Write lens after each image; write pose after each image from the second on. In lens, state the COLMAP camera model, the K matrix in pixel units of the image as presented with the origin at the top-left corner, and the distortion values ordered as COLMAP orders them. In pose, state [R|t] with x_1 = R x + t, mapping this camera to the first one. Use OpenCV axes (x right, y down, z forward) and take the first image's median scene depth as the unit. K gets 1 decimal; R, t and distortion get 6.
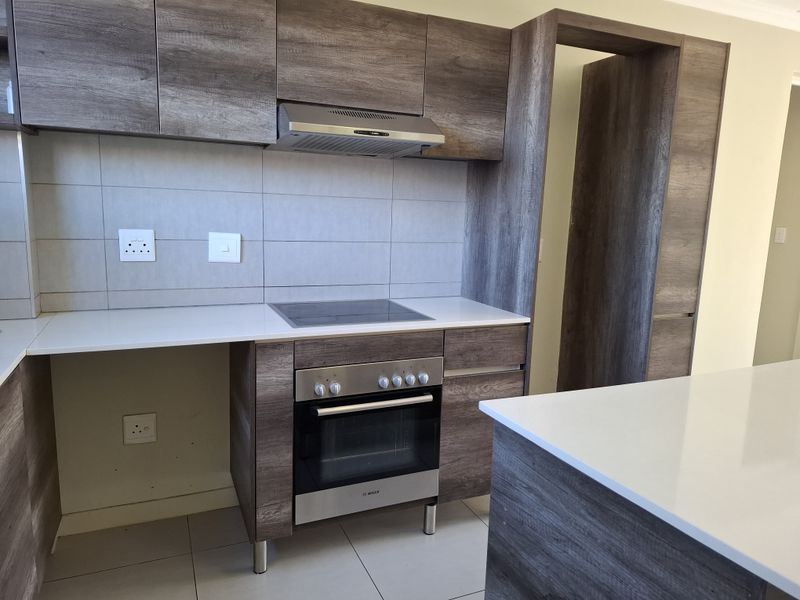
lens RADIAL K [[553.5, 0, 400.0], [0, 553.5, 300.0], [0, 0, 1]] dist [0.055432, -0.066273]
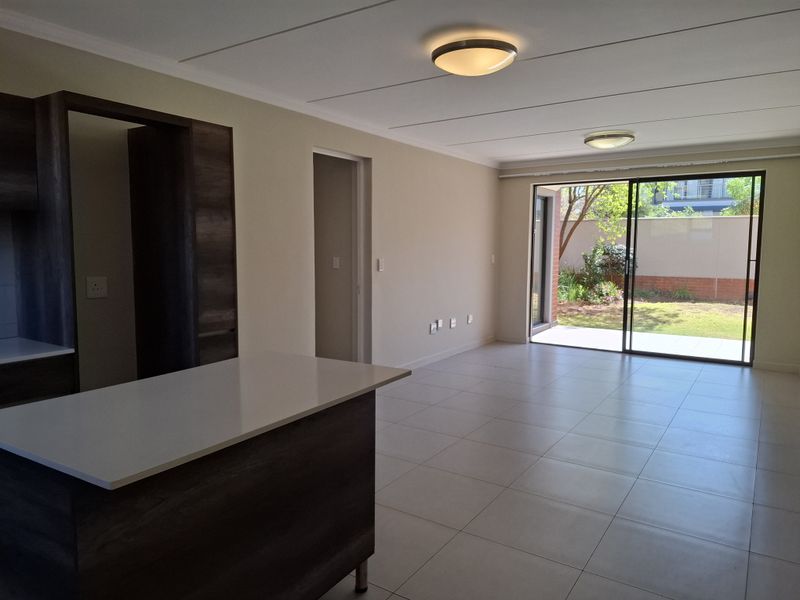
lens RADIAL K [[553.5, 0, 400.0], [0, 553.5, 300.0], [0, 0, 1]] dist [0.055432, -0.066273]
pose [[0.835650, -0.078247, 0.543661, 0.163154], [0.103723, 0.994473, -0.016299, 0.019026], [-0.539380, 0.070010, 0.839147, -0.314140]]
